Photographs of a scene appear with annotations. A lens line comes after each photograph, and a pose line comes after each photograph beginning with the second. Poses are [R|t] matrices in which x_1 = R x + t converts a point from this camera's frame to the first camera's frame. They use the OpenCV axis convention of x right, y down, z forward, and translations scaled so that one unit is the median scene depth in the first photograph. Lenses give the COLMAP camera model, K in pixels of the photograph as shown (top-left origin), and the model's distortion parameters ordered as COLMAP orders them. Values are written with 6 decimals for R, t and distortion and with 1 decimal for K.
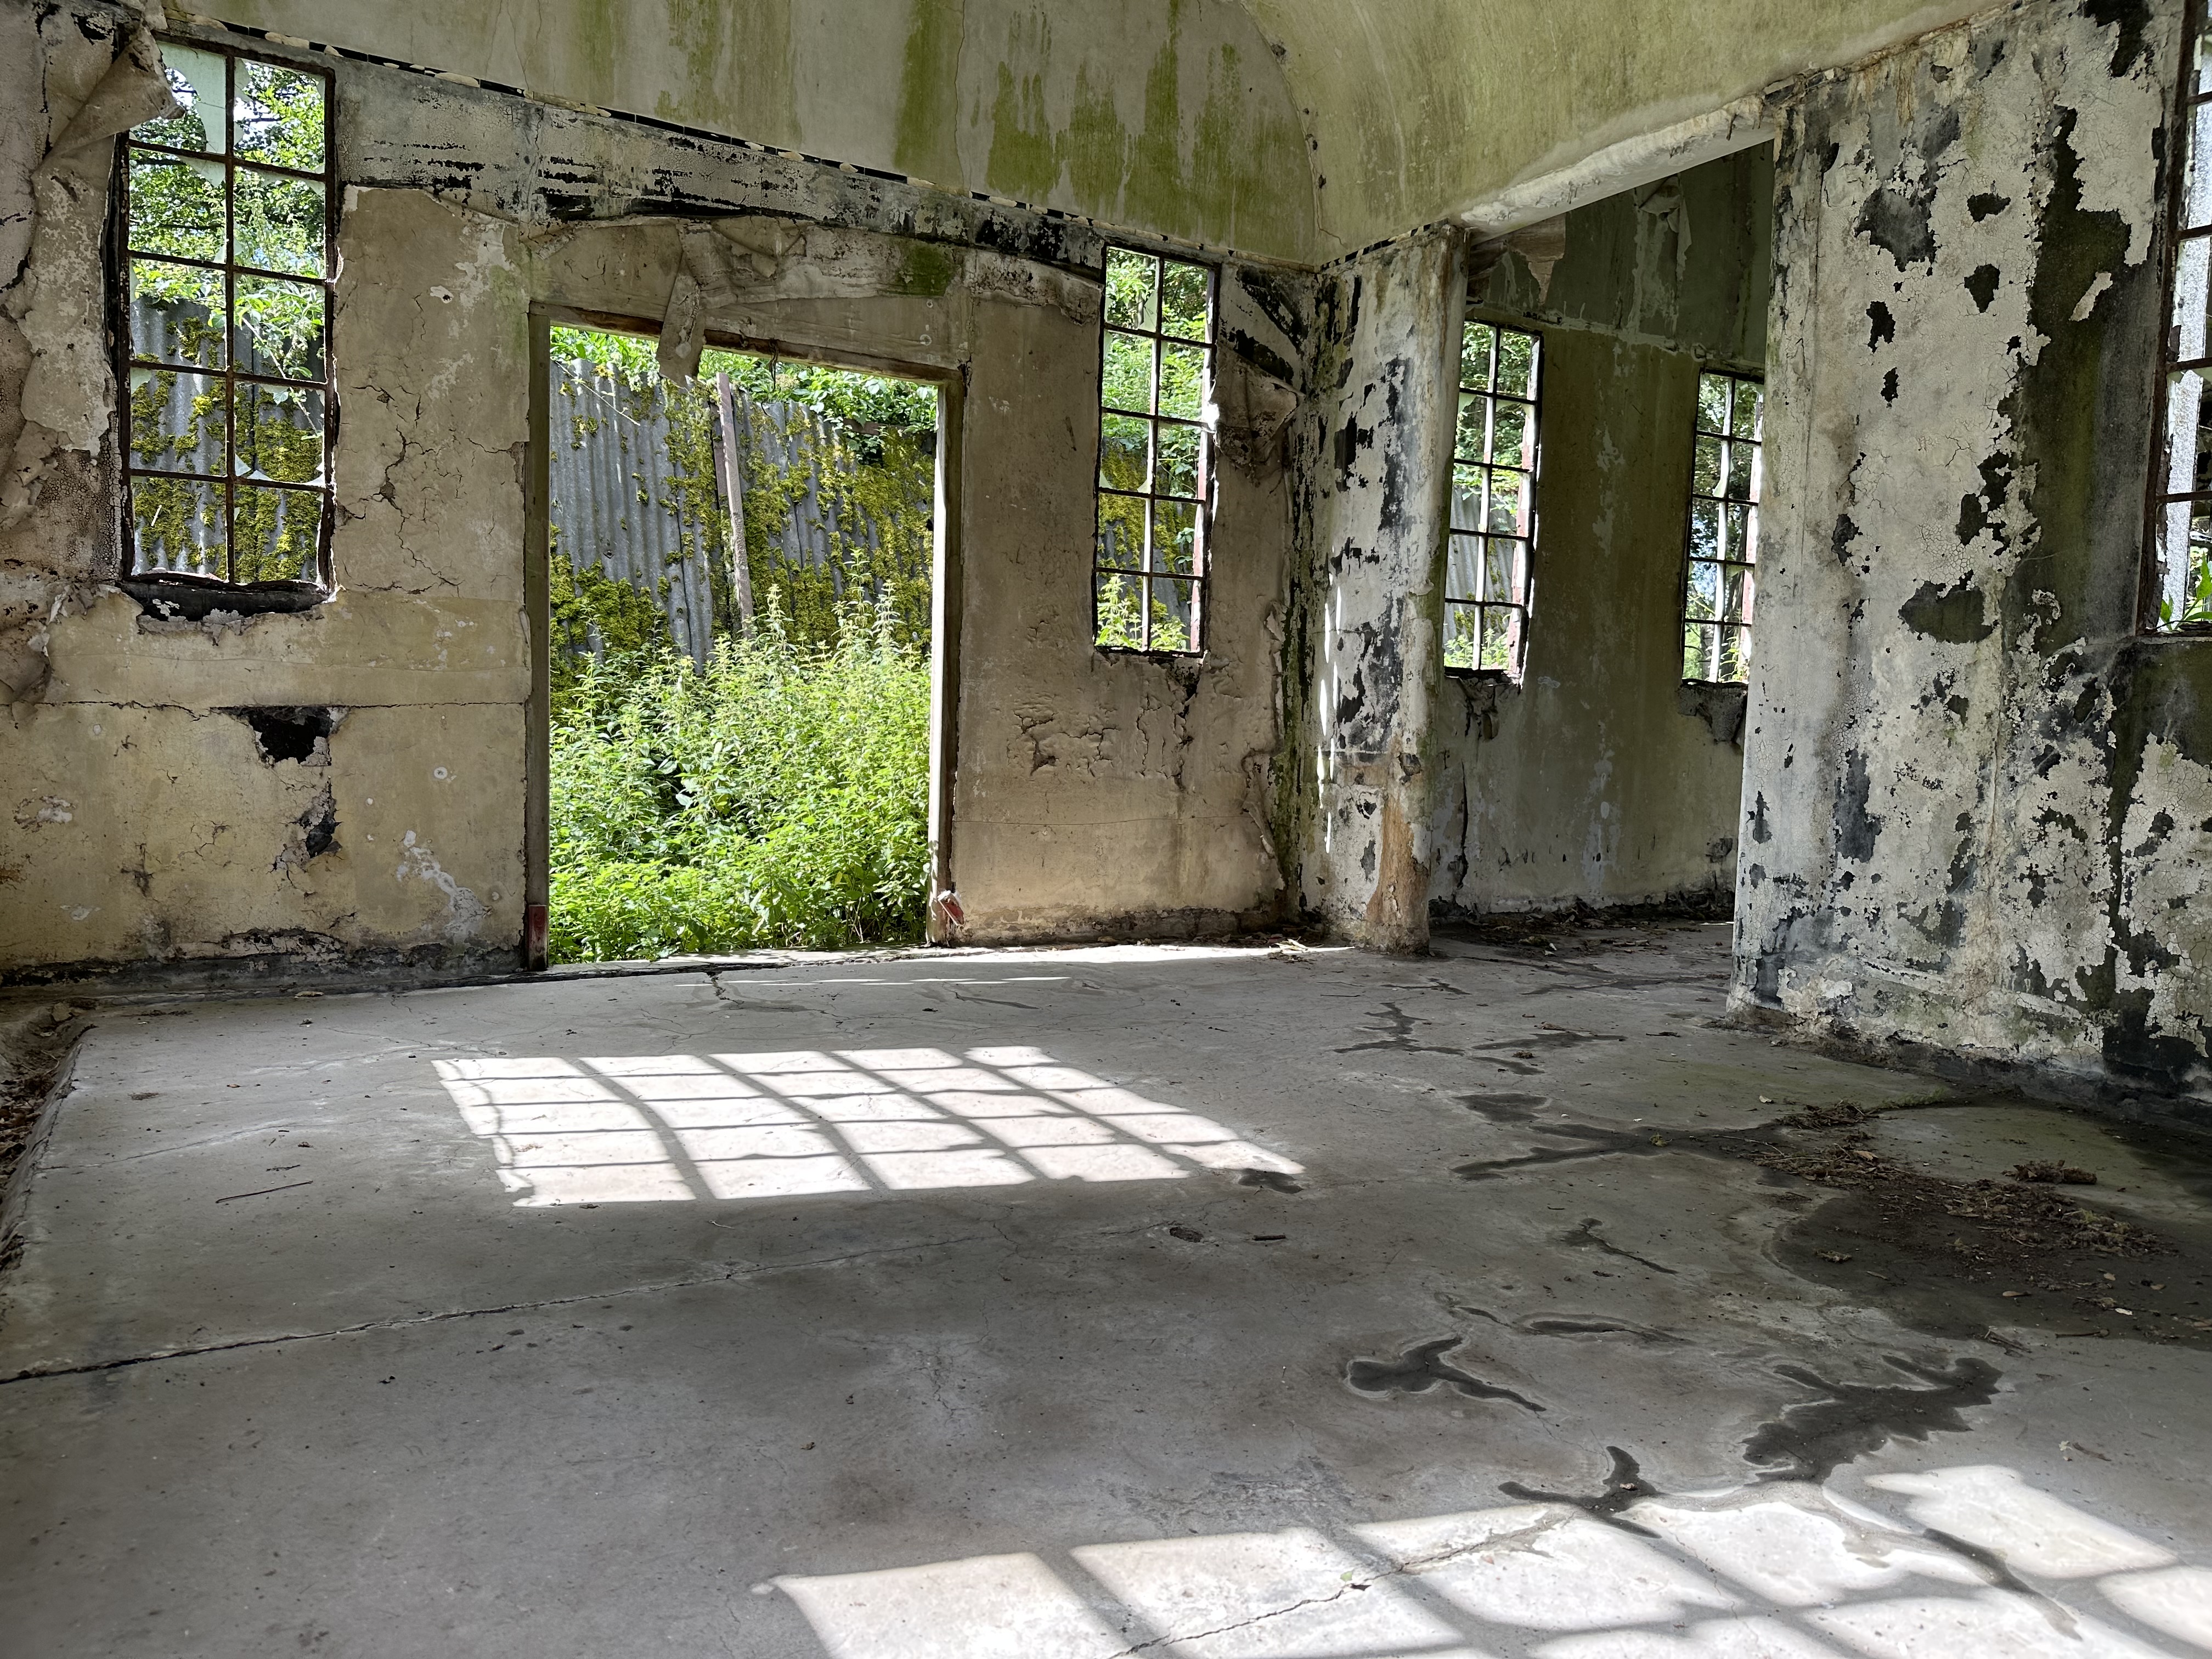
lens RADIAL K [[1533.6, 0, 1126.7], [0, 1533.6, 839.1], [0, 0, 1]] dist [0.028715, -0.042578]
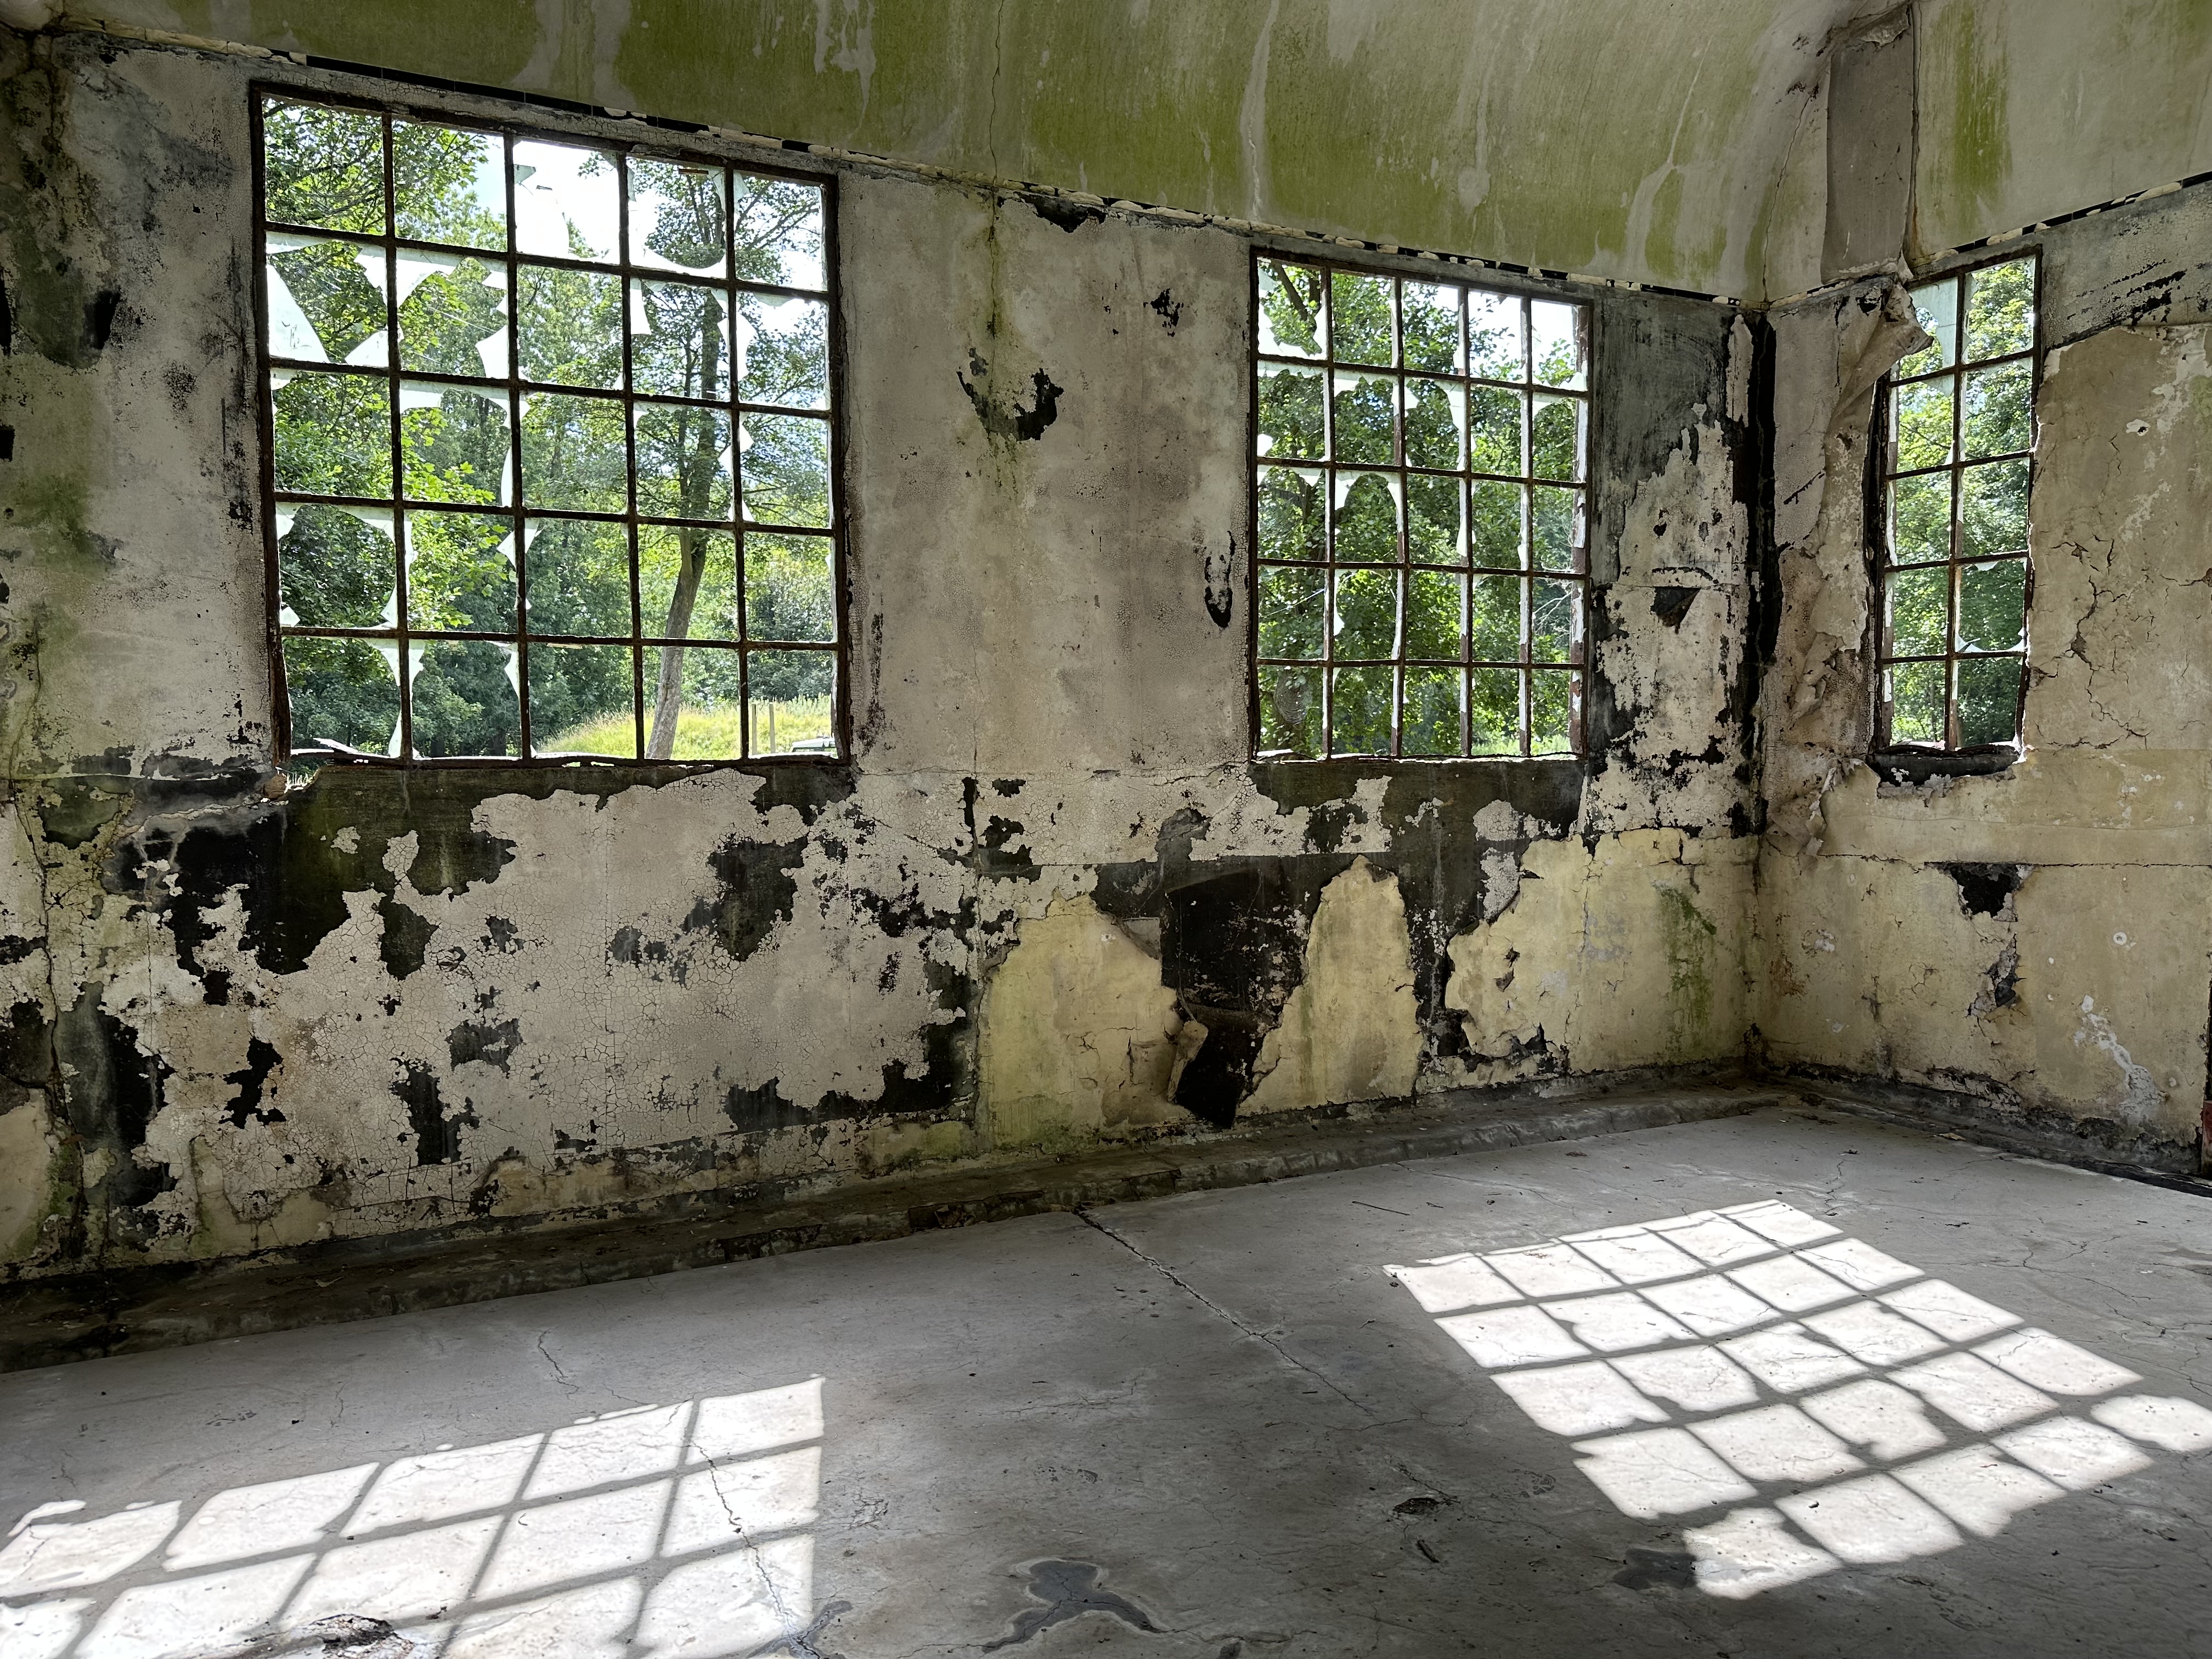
lens RADIAL K [[1533.6, 0, 1110.6], [0, 1533.6, 841.6], [0, 0, 1]] dist [0.028715, -0.042578]
pose [[-0.065225, 0.027028, -0.997504, 0.544986], [-0.073947, 0.996754, 0.031843, -0.090067], [0.995127, 0.075840, -0.063014, 0.471182]]
